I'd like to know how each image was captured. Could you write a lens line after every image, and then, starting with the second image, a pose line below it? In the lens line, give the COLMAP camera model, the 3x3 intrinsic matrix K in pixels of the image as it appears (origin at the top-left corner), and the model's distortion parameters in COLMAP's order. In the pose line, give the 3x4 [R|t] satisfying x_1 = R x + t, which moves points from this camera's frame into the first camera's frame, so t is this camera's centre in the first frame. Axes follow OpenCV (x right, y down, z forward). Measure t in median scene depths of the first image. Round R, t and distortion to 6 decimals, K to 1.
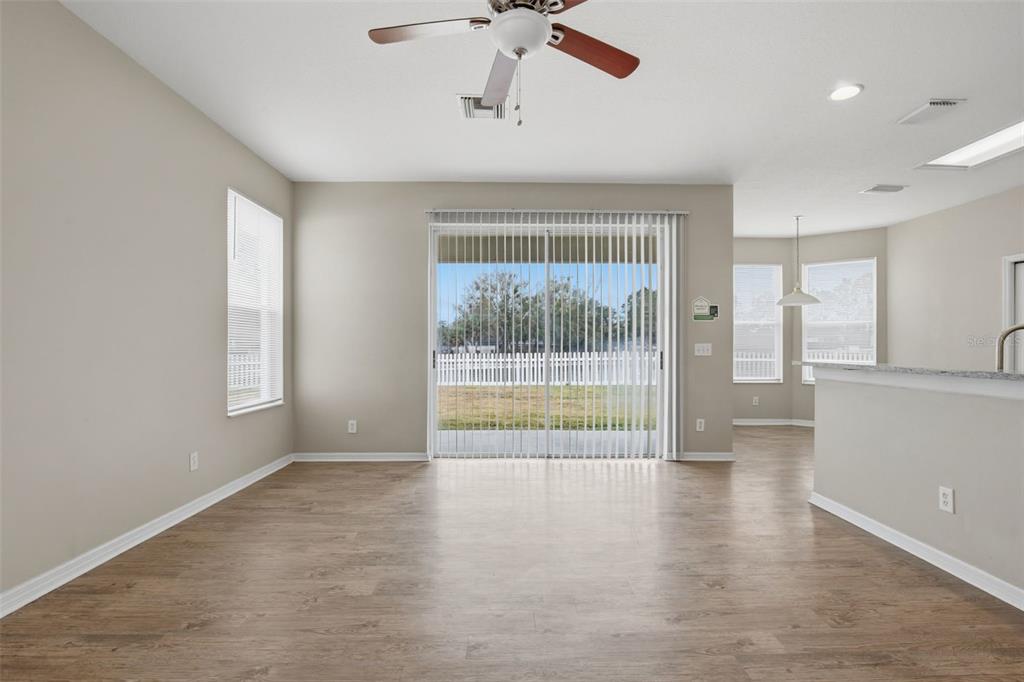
lens RADIAL K [[474.4, 0, 511.2], [0, 474.4, 346.0], [0, 0, 1]] dist [-0.034328, 0.005848]
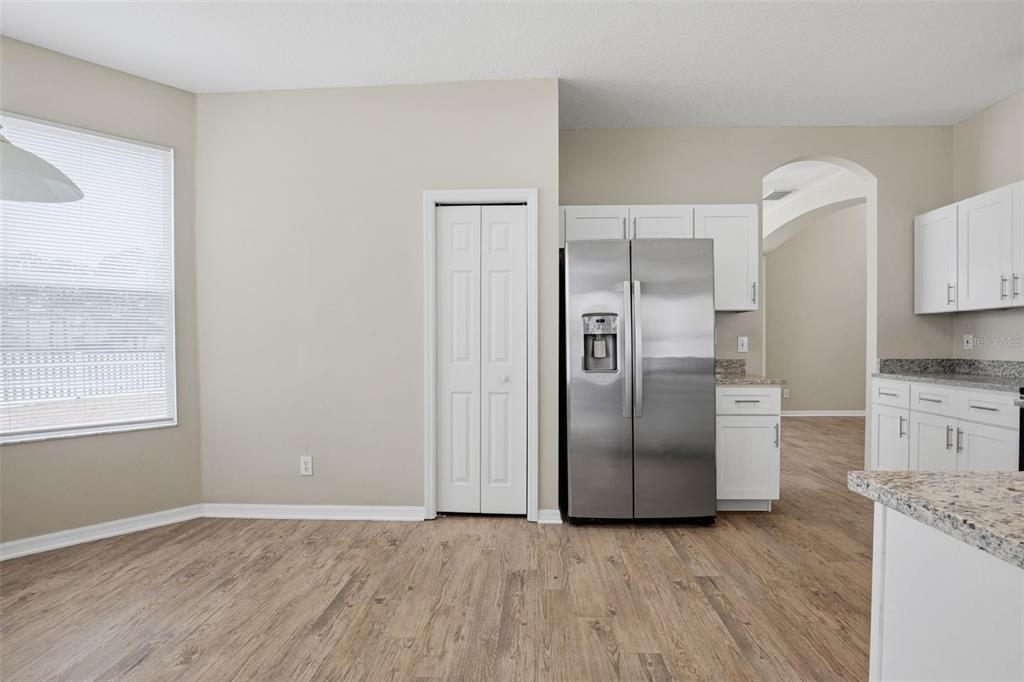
lens RADIAL K [[470.7, 0, 511.7], [0, 470.7, 344.0], [0, 0, 1]] dist [-0.022606, 0.000937]
pose [[0.053964, -0.011131, 0.998481, 0.458530], [0.002474, 0.999936, 0.011014, 0.002998], [-0.998540, 0.001876, 0.053988, 0.863020]]
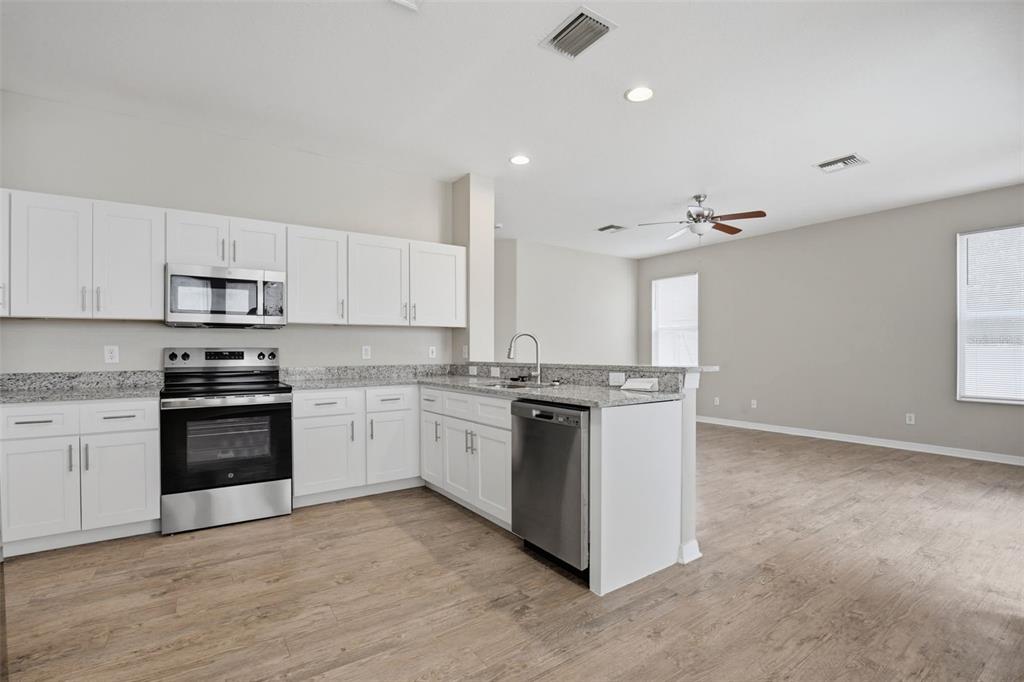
lens RADIAL K [[474.4, 0, 512.1], [0, 474.4, 344.3], [0, 0, 1]] dist [-0.034328, 0.005848]
pose [[-0.824928, -0.010242, -0.565145, 0.977370], [-0.001146, 0.999864, -0.016448, 0.006942], [0.565236, -0.012921, -0.824828, 1.078470]]
